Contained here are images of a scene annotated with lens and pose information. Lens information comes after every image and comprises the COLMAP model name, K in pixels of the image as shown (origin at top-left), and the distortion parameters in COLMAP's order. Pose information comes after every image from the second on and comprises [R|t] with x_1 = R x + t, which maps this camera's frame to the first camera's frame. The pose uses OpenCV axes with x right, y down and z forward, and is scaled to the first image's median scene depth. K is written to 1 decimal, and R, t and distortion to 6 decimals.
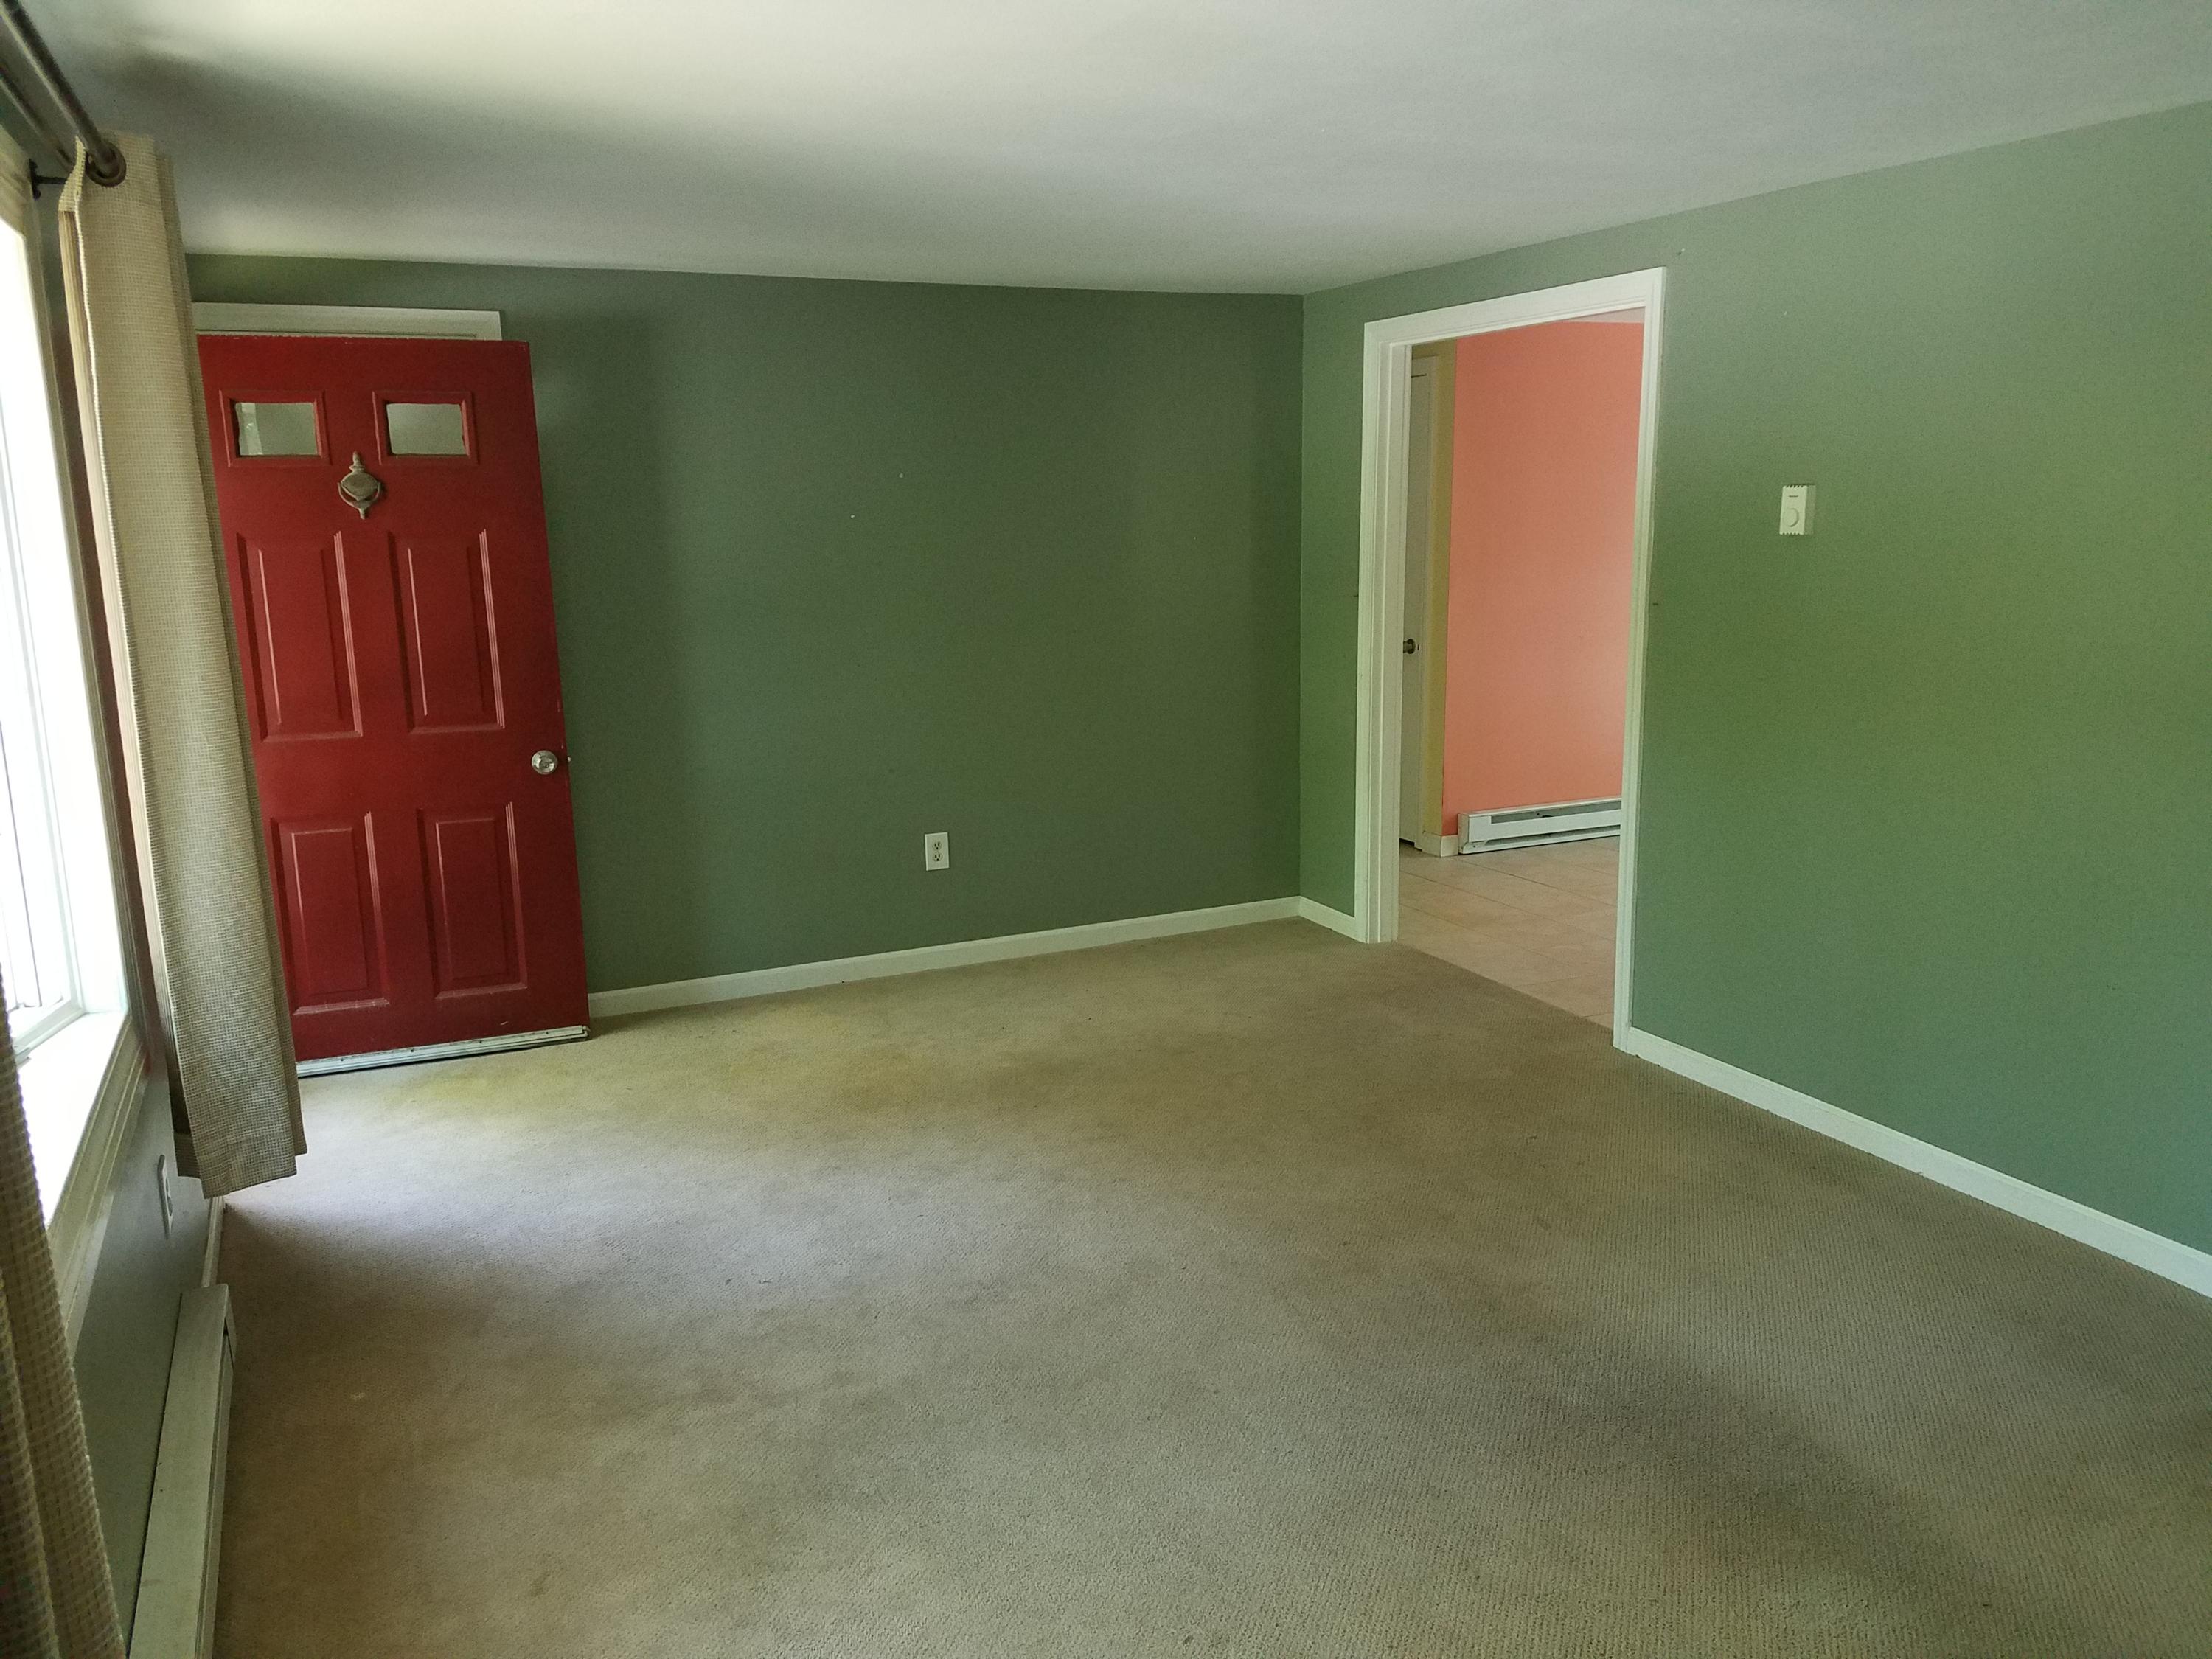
lens RADIAL K [[1683.1, 0, 1085.0], [0, 1683.1, 836.7], [0, 0, 1]] dist [0.246087, -0.447603]
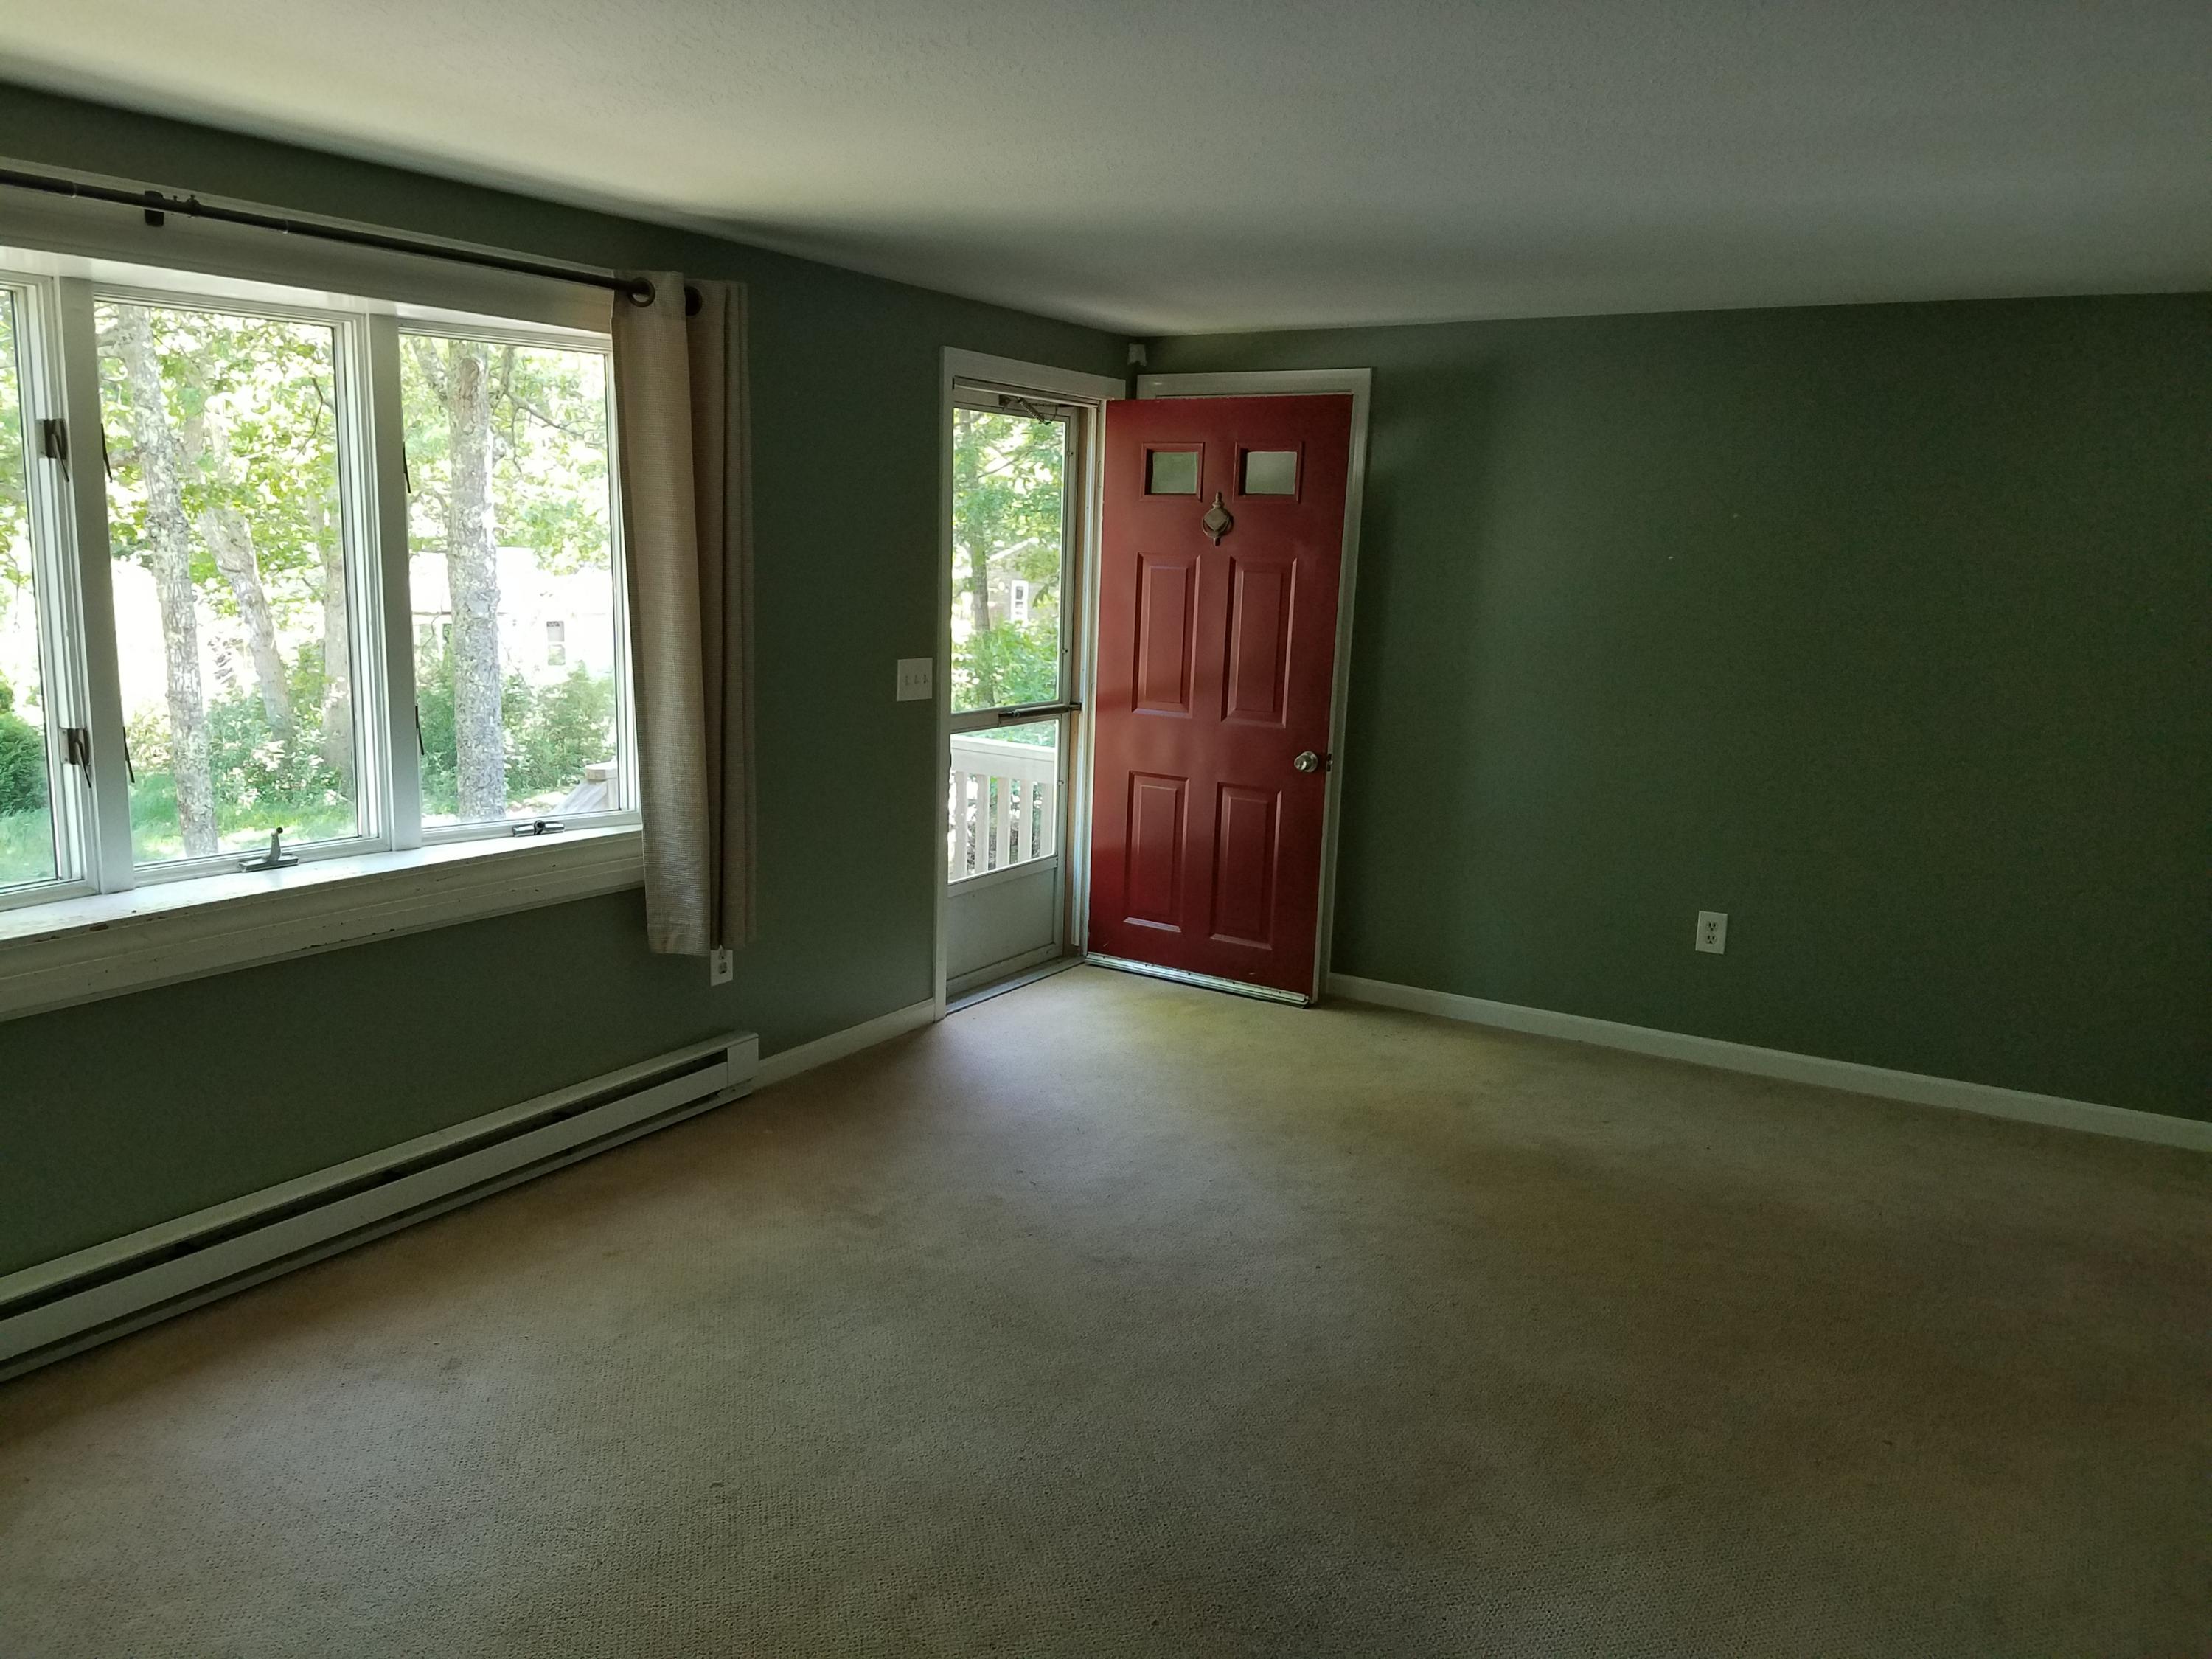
lens RADIAL K [[1683.1, 0, 1085.0], [0, 1683.1, 836.7], [0, 0, 1]] dist [0.246087, -0.447603]
pose [[0.553169, 0.182620, -0.812806, 0.551657], [-0.201918, 0.975975, 0.081862, -0.058056], [0.808229, 0.118837, 0.576753, 0.238649]]
